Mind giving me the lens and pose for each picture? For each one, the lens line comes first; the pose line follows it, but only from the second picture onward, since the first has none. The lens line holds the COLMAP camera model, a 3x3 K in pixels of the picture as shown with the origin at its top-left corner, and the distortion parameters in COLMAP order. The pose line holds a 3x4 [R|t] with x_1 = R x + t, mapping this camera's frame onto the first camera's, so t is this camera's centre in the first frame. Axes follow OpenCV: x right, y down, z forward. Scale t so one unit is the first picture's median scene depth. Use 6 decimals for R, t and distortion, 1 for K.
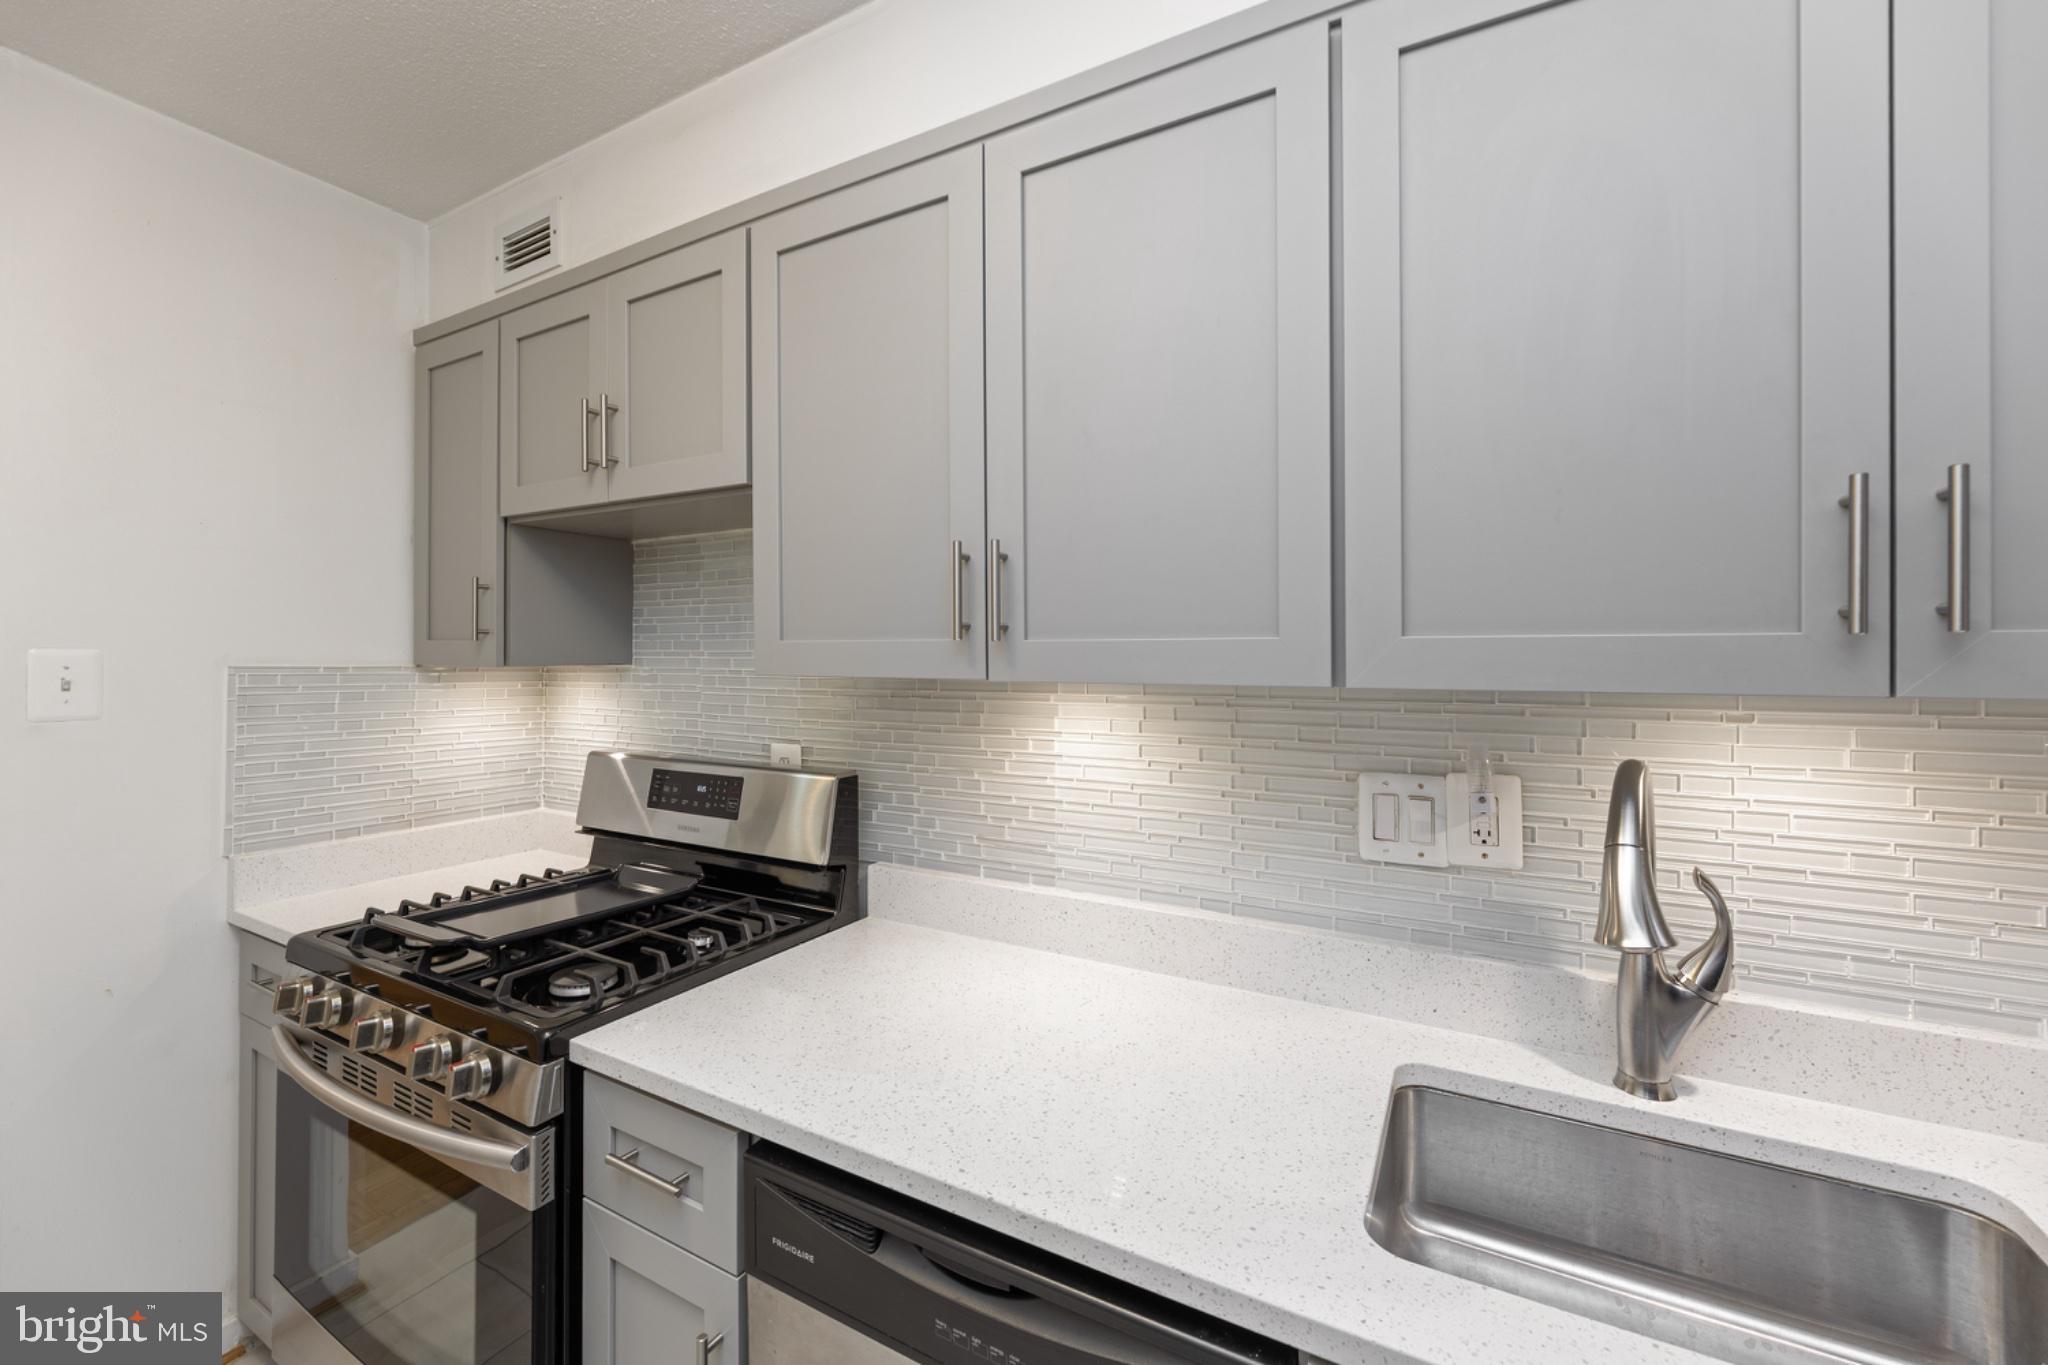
lens RADIAL K [[825.6, 0, 1024.1], [0, 825.6, 661.6], [0, 0, 1]] dist [0.008109, -0.000417]
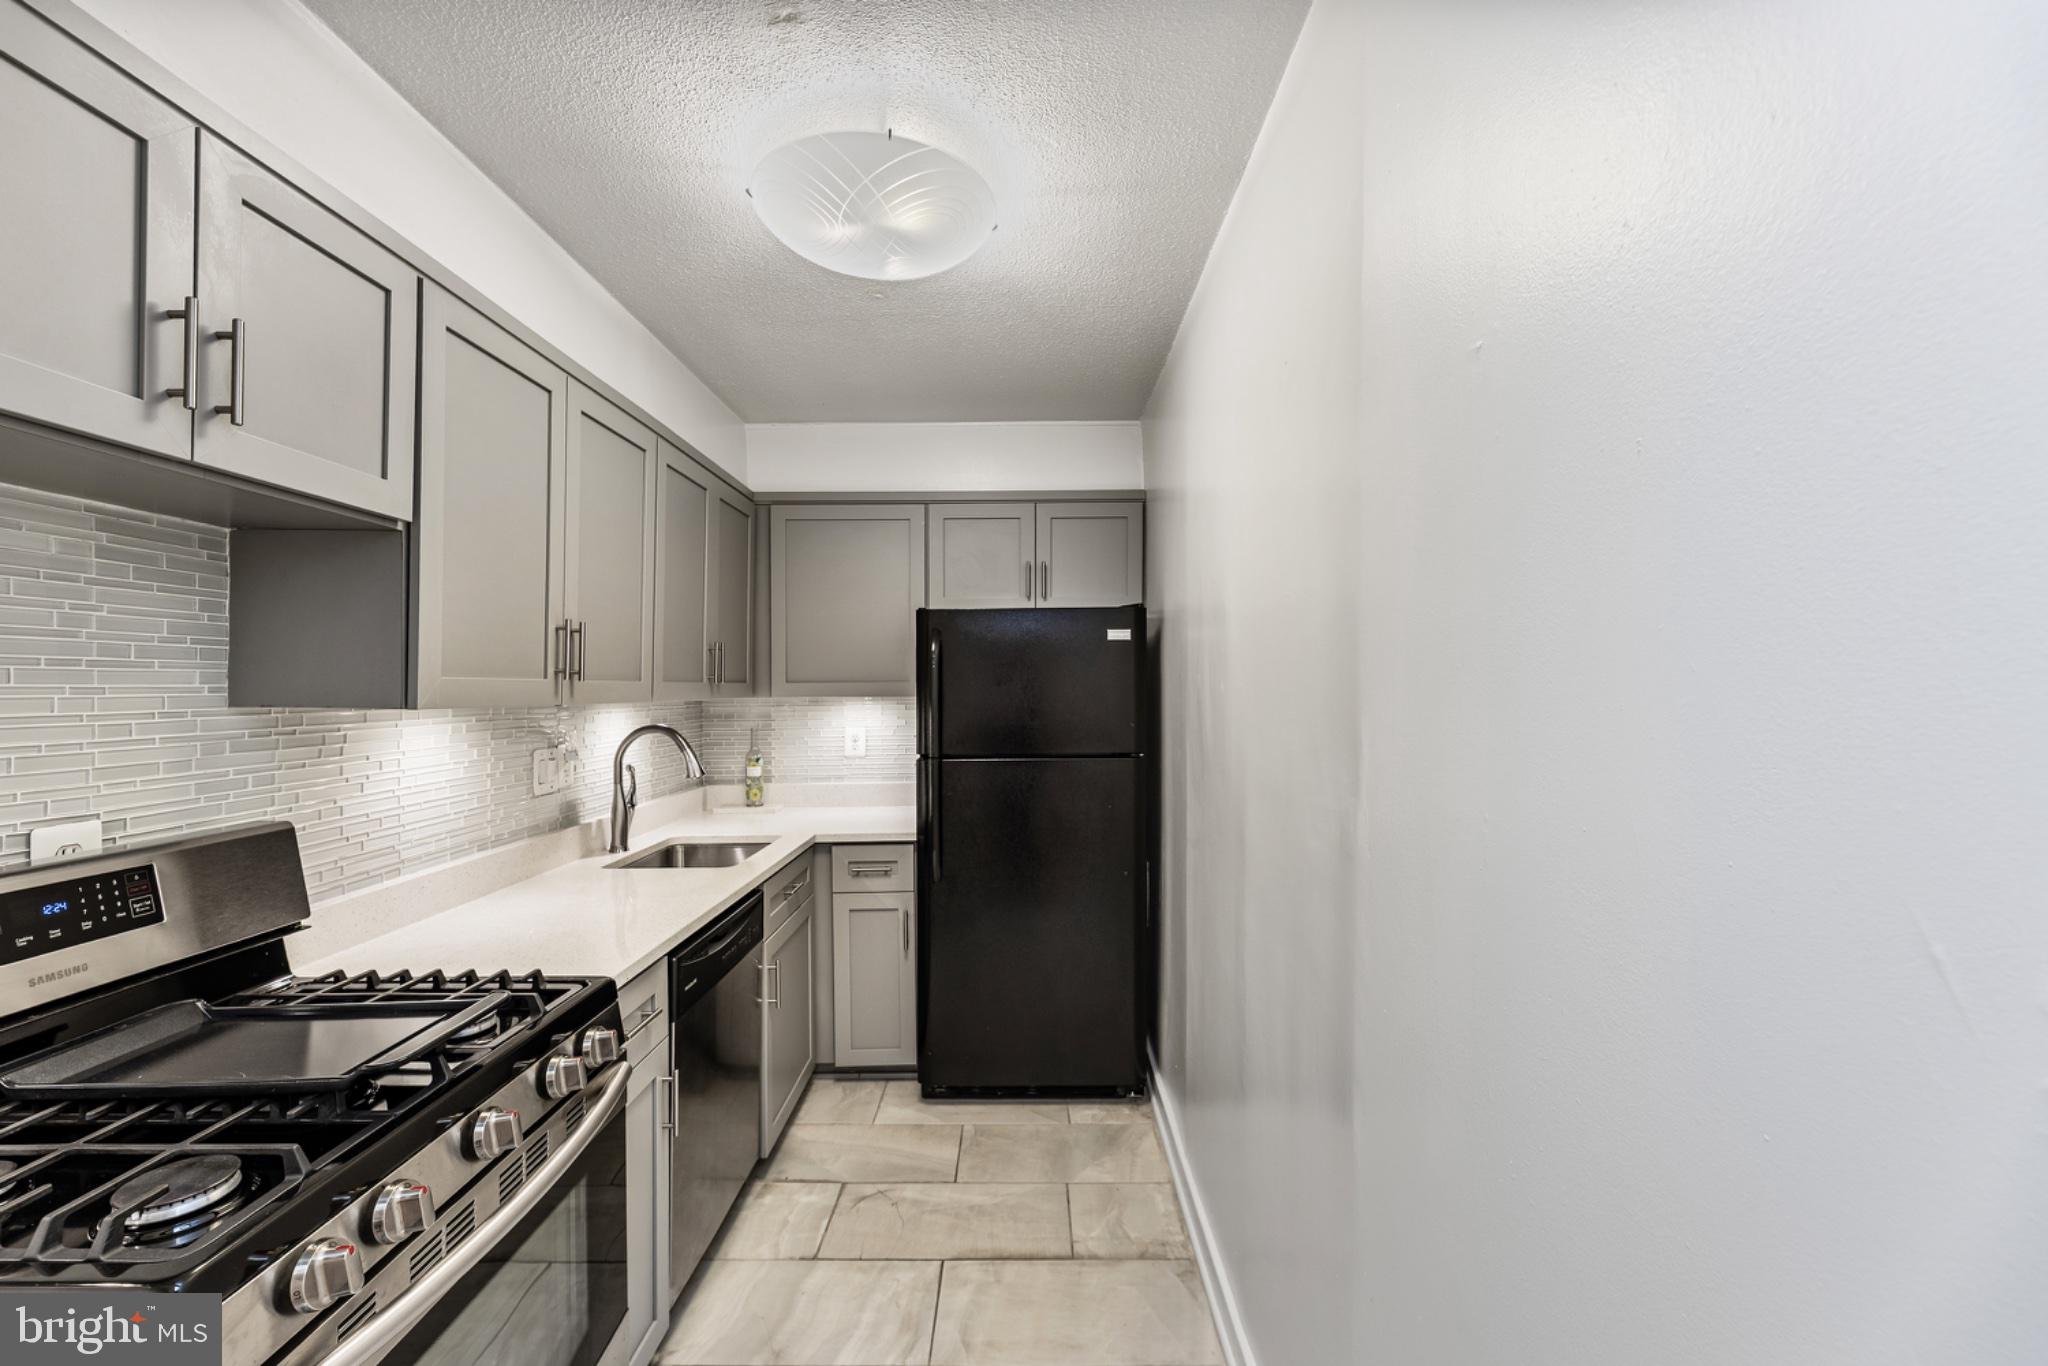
lens RADIAL K [[837.1, 0, 1025.7], [0, 837.1, 678.8], [0, 0, 1]] dist [0.000212, 0.000011]
pose [[-0.494905, 0.009683, 0.868893, -1.537842], [0.007927, 0.999947, -0.006628, -0.008814], [-0.868911, 0.003607, -0.494955, 0.806676]]
